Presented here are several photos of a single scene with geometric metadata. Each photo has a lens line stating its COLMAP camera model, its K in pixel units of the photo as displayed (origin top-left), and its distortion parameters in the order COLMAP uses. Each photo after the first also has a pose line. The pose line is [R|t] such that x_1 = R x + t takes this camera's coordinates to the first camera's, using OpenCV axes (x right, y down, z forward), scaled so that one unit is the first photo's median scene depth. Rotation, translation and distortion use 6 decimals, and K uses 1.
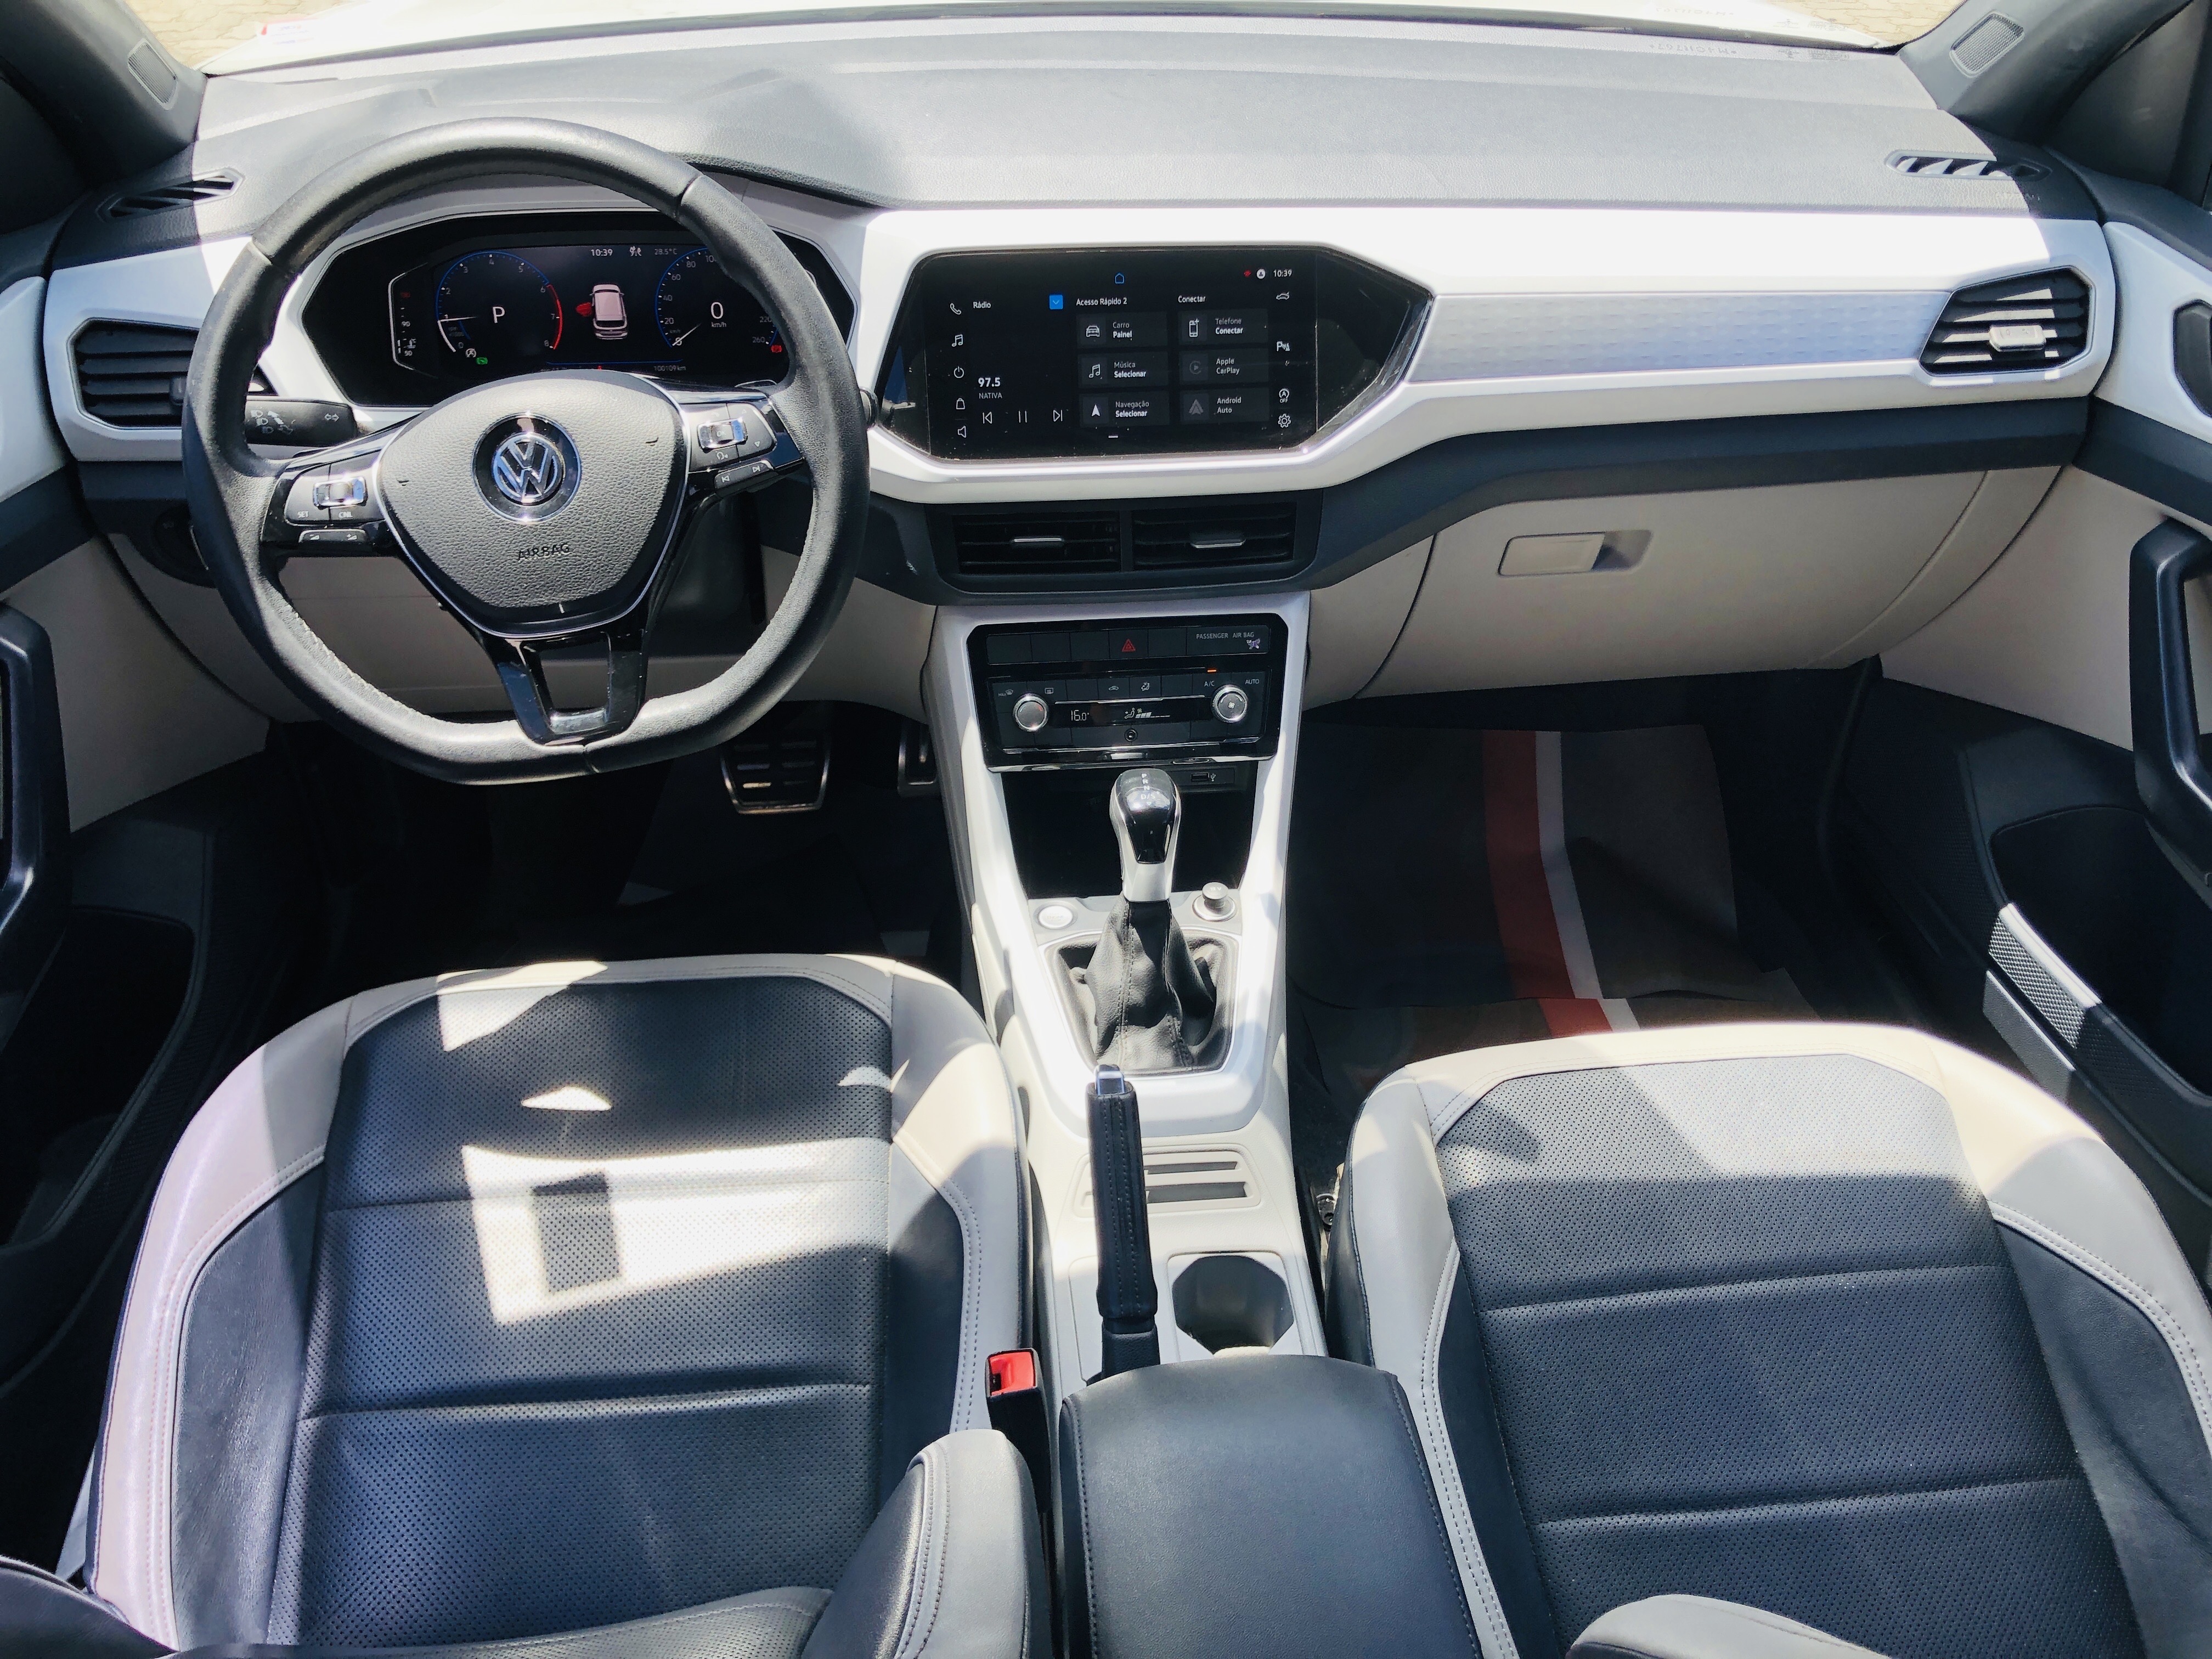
lens RADIAL K [[1821.1, 0, 1100.9], [0, 1821.1, 828.8], [0, 0, 1]] dist [0.075780, -0.130593]
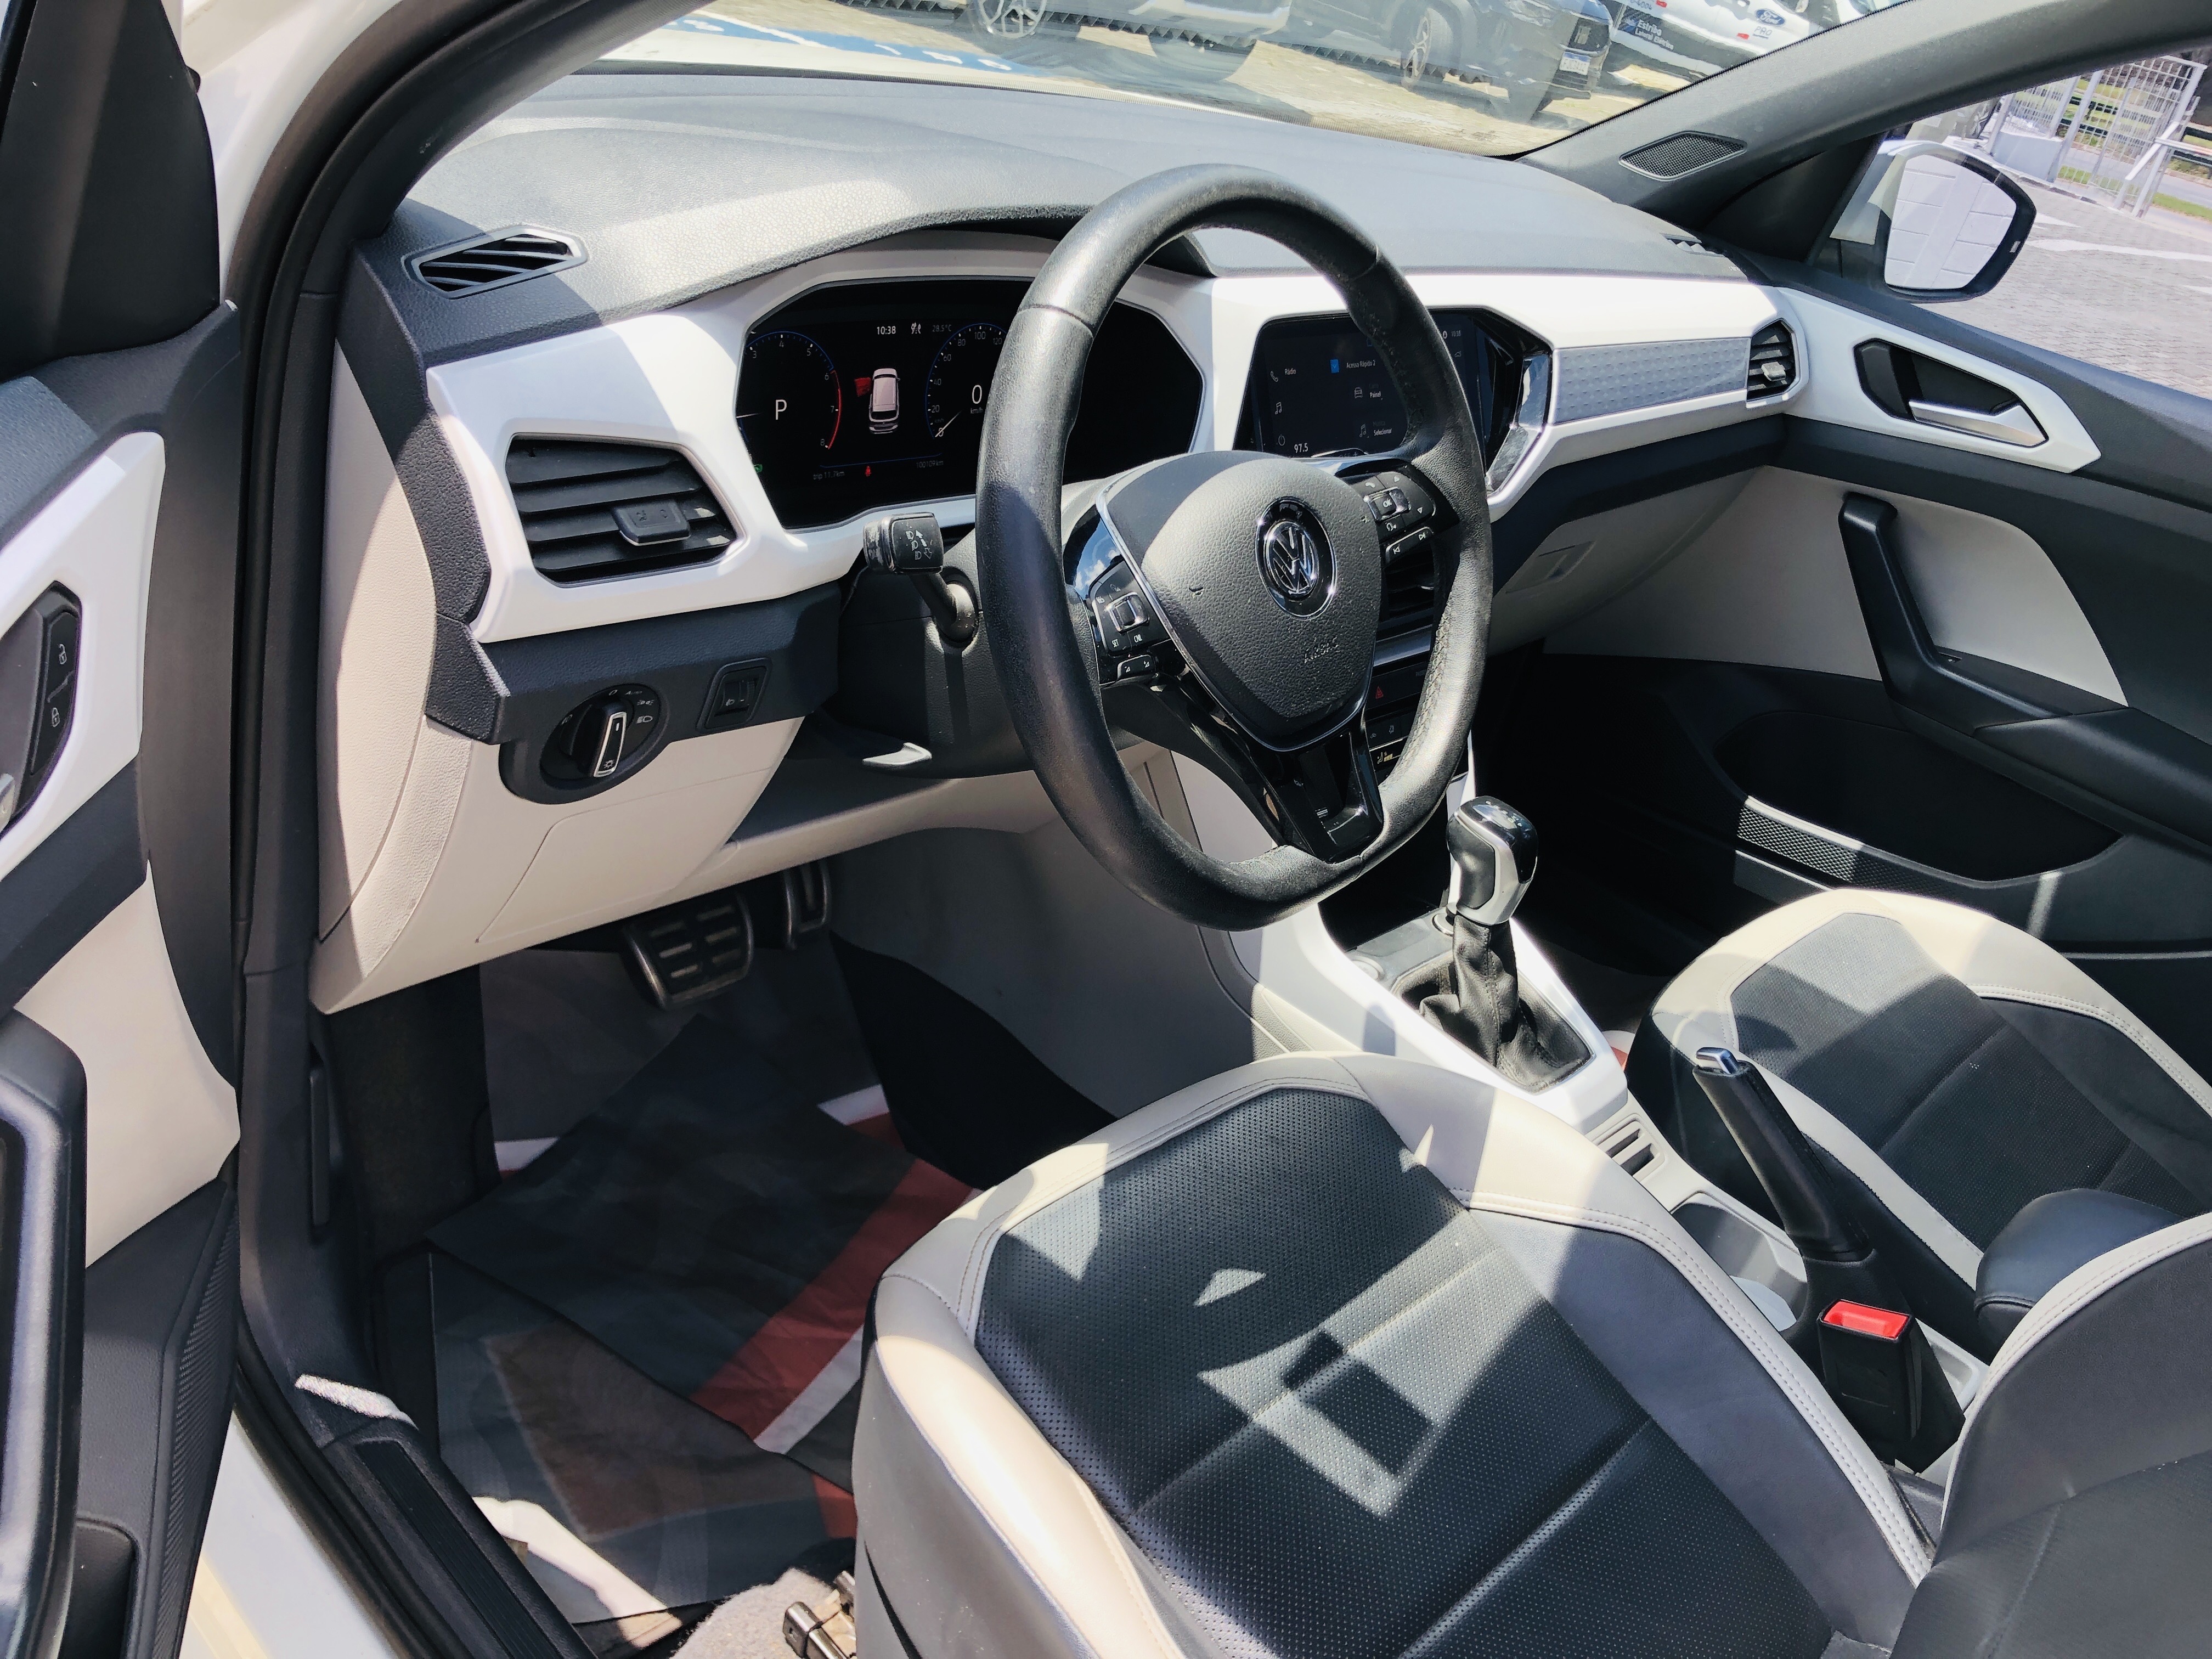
lens RADIAL K [[1809.7, 0, 1103.3], [0, 1809.7, 838.1], [0, 0, 1]] dist [0.081950, -0.114294]
pose [[0.730390, -0.200024, 0.653085, -0.834631], [0.230465, 0.972257, 0.040034, -0.104201], [-0.642974, 0.121273, 0.756226, 0.354257]]
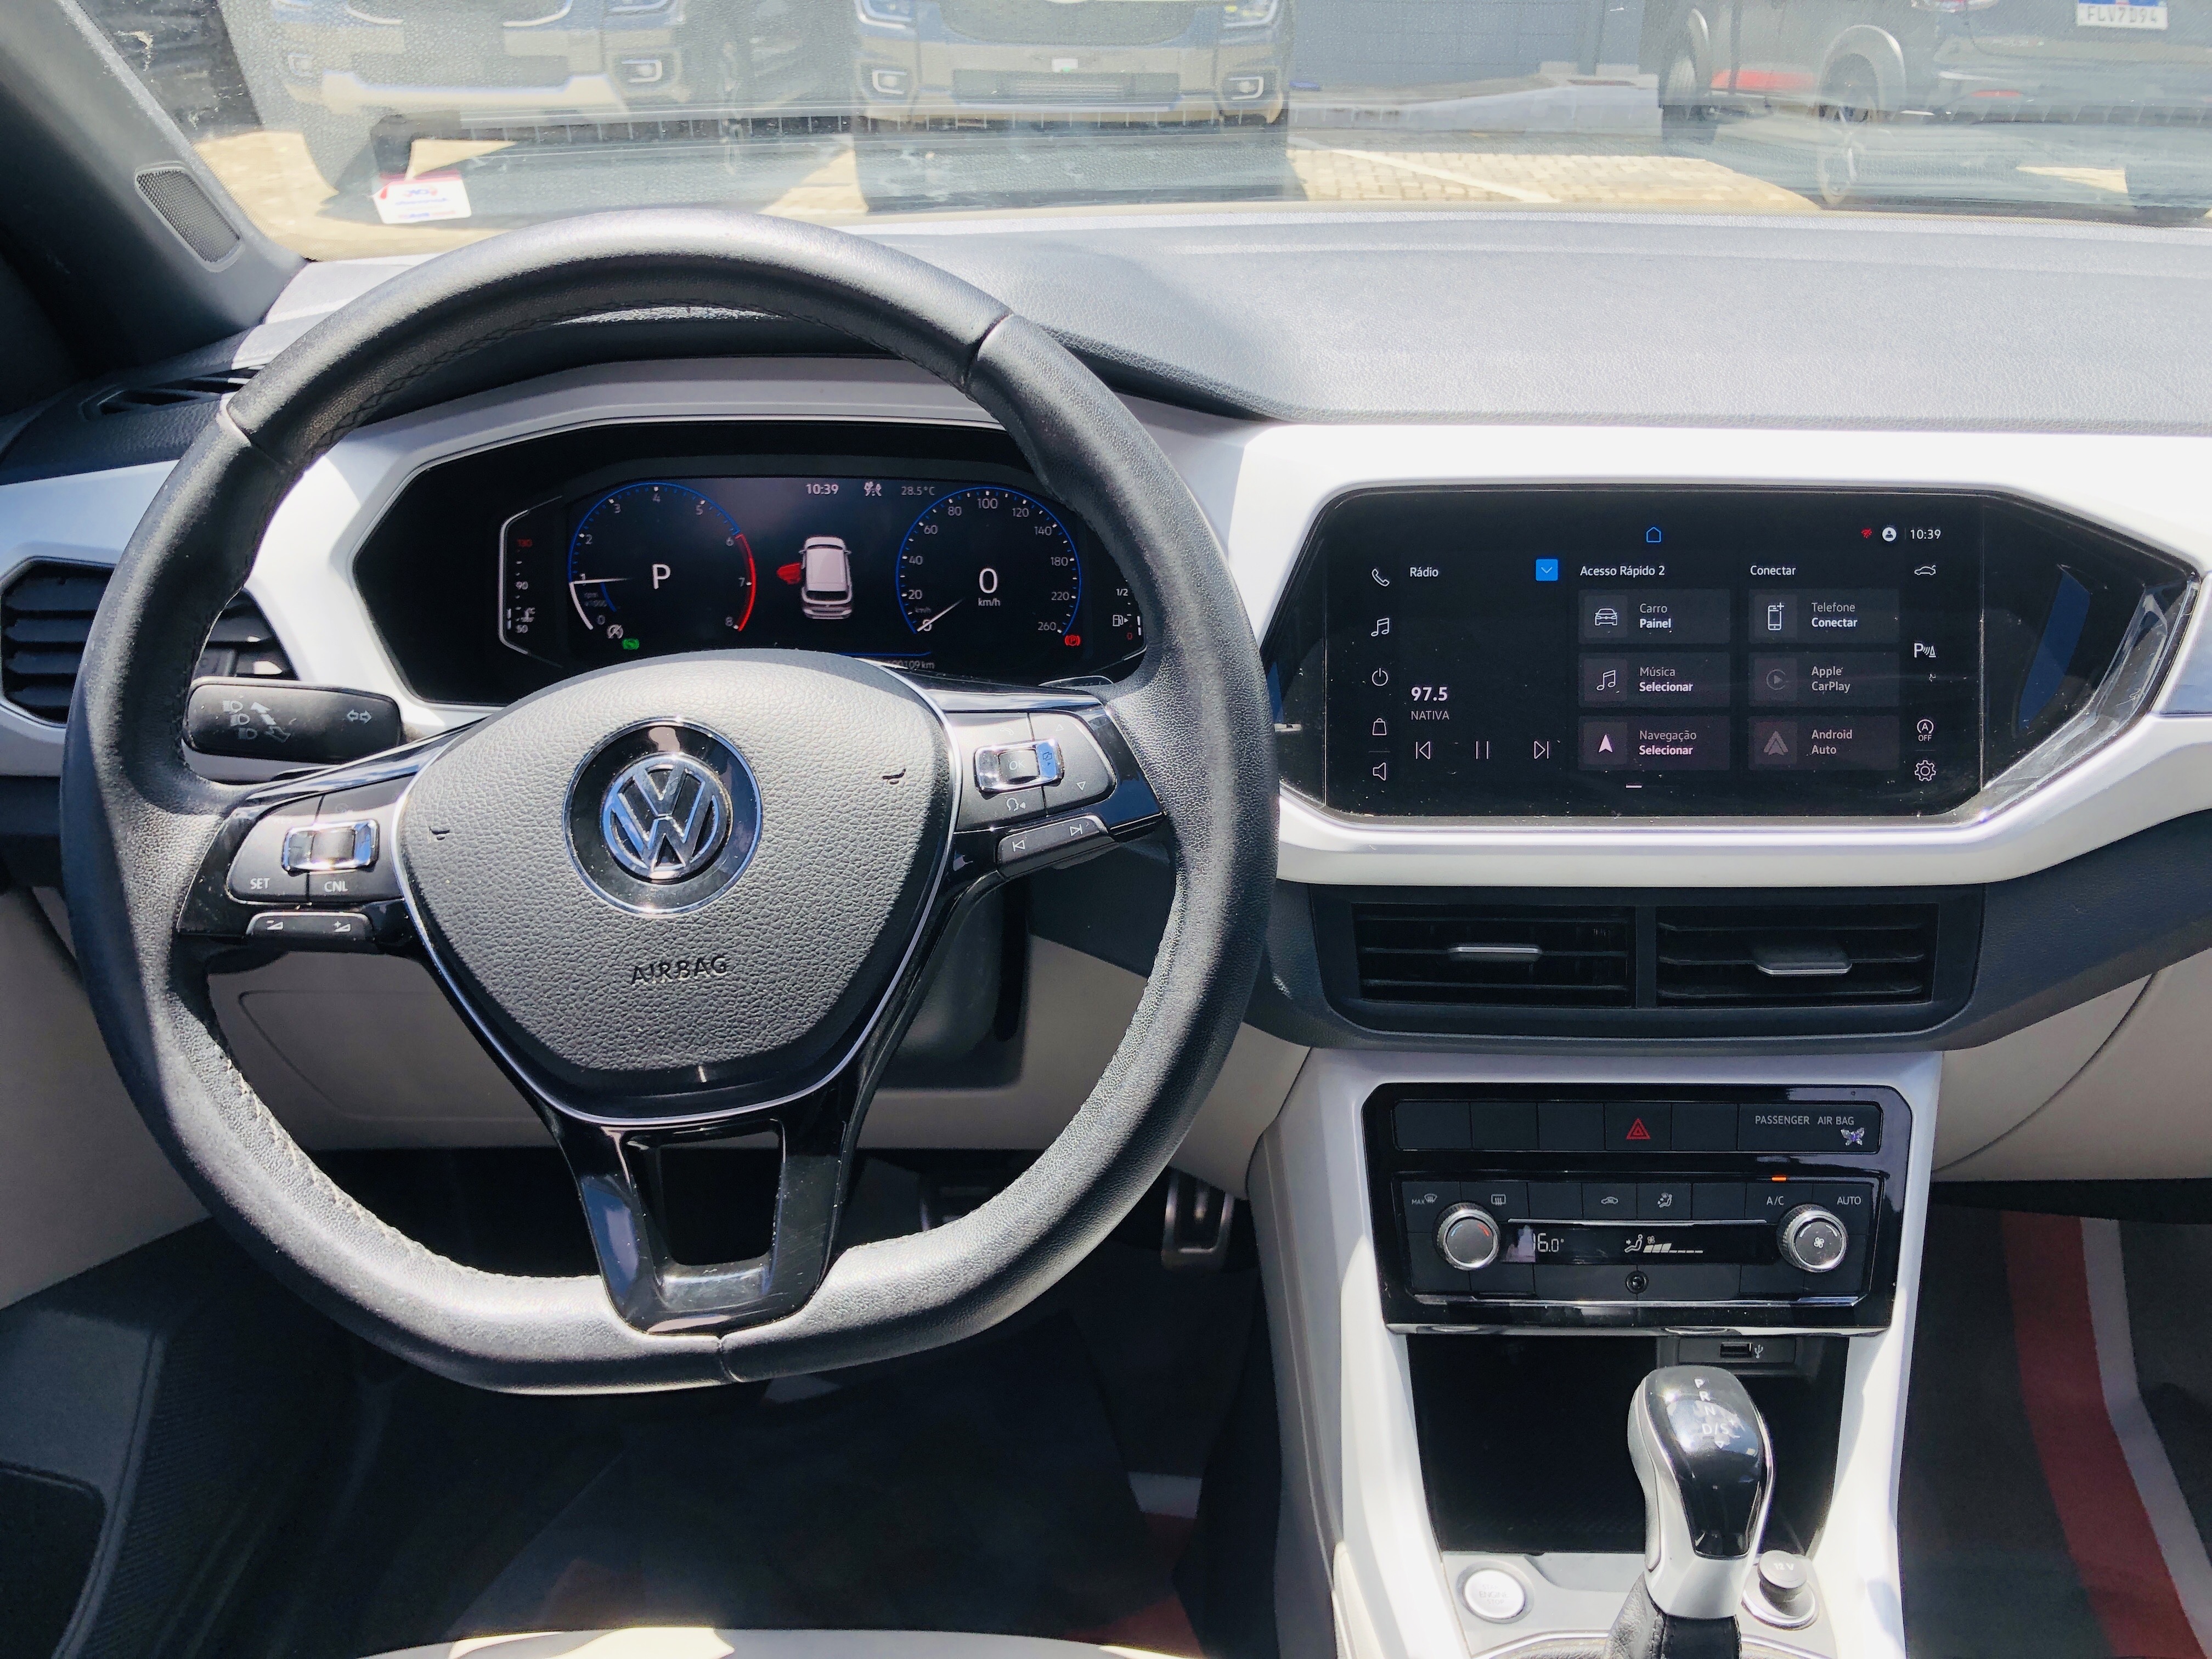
lens RADIAL K [[1784.1, 0, 1109.5], [0, 1784.1, 863.3], [0, 0, 1]] dist [0.116480, -0.147203]
pose [[0.995715, 0.038625, -0.084022, -0.116114], [-0.051407, 0.986462, -0.155726, -0.091181], [0.076870, 0.159378, 0.984220, 0.417593]]
